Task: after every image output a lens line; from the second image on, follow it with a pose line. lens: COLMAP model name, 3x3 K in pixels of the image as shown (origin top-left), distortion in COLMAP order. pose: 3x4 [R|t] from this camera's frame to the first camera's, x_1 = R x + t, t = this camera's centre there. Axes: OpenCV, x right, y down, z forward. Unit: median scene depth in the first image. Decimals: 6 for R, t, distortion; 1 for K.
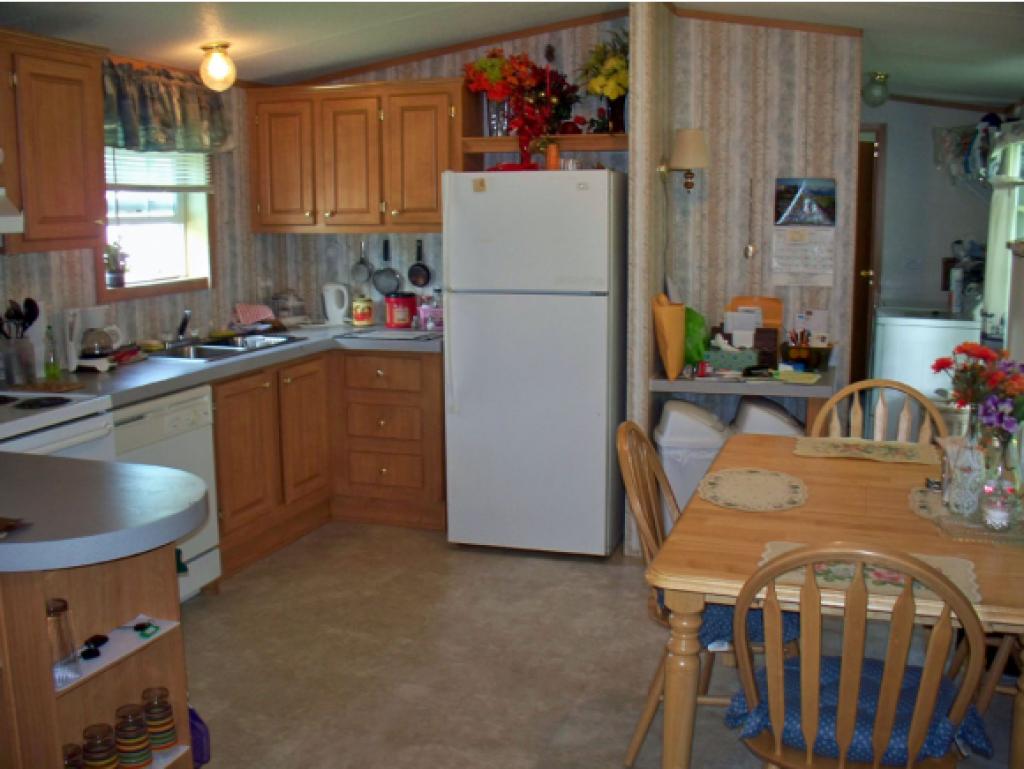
lens RADIAL K [[1079.6, 0, 517.2], [0, 1079.6, 405.3], [0, 0, 1]] dist [-0.218380, 0.260706]
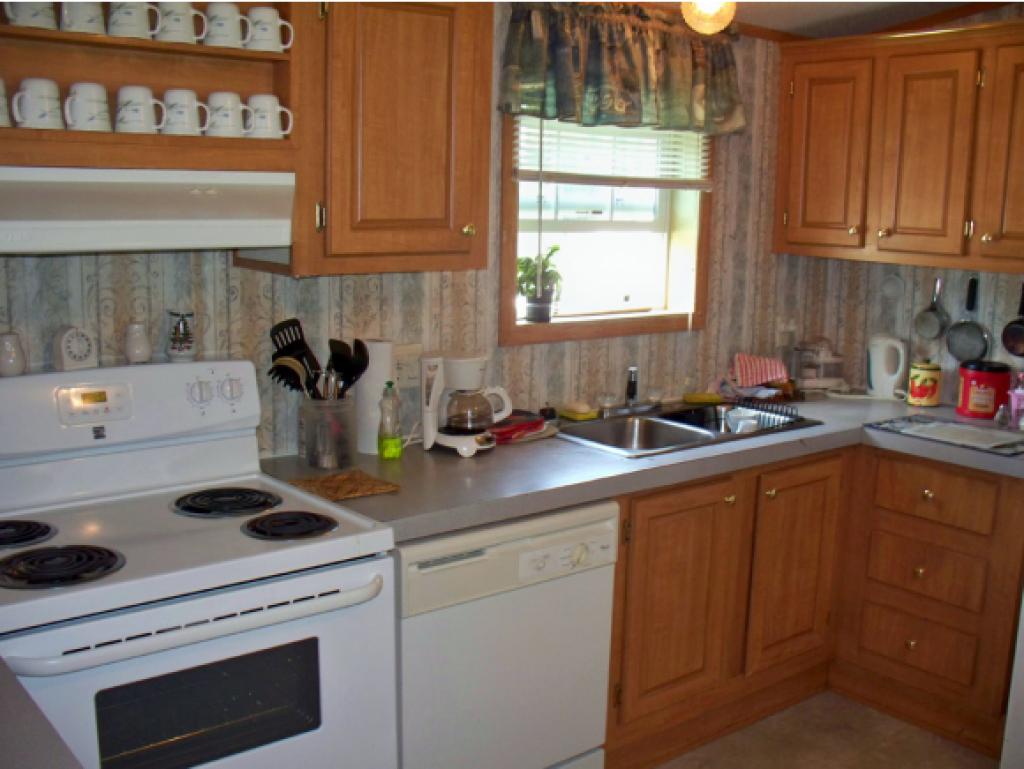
lens RADIAL K [[1079.6, 0, 517.2], [0, 1079.6, 405.3], [0, 0, 1]] dist [-0.218380, 0.260706]
pose [[0.839851, 0.124777, -0.528282, -0.012694], [-0.124449, 0.991560, 0.036353, -0.075117], [0.528359, 0.035213, 0.848291, 0.361205]]
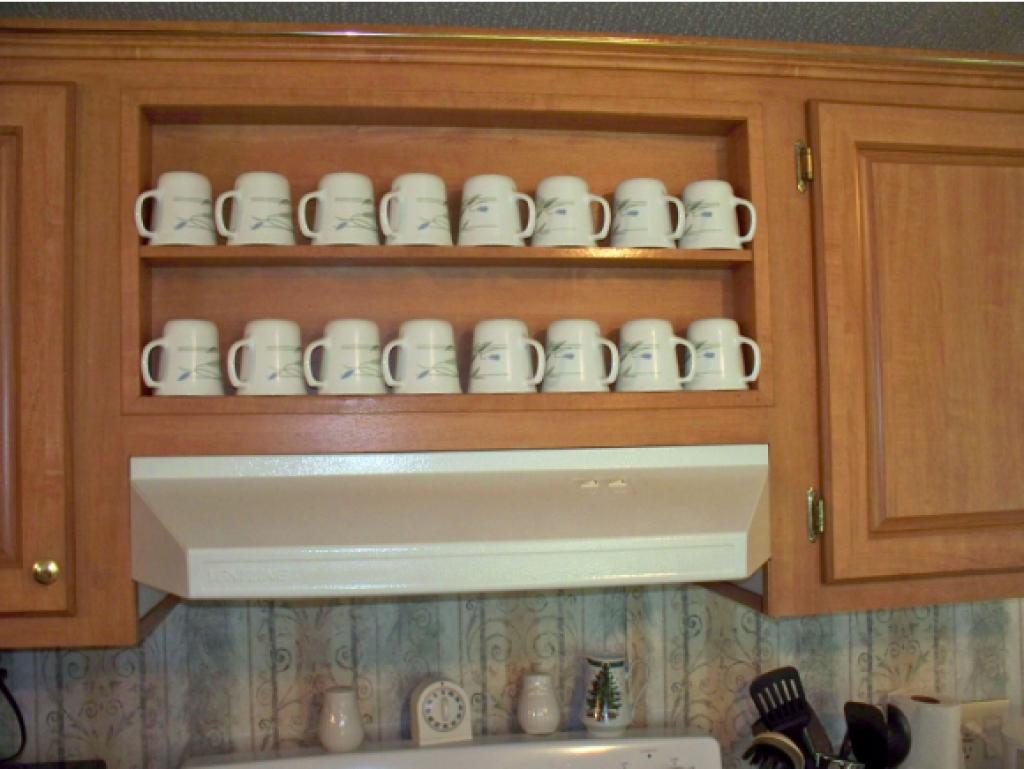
lens RADIAL K [[1079.6, 0, 517.2], [0, 1079.6, 405.3], [0, 0, 1]] dist [-0.218380, 0.260706]
pose [[0.447676, -0.036709, -0.893442, -0.128699], [-0.143005, 0.983358, -0.112059, -0.115324], [0.882686, 0.177933, 0.434976, 0.514327]]
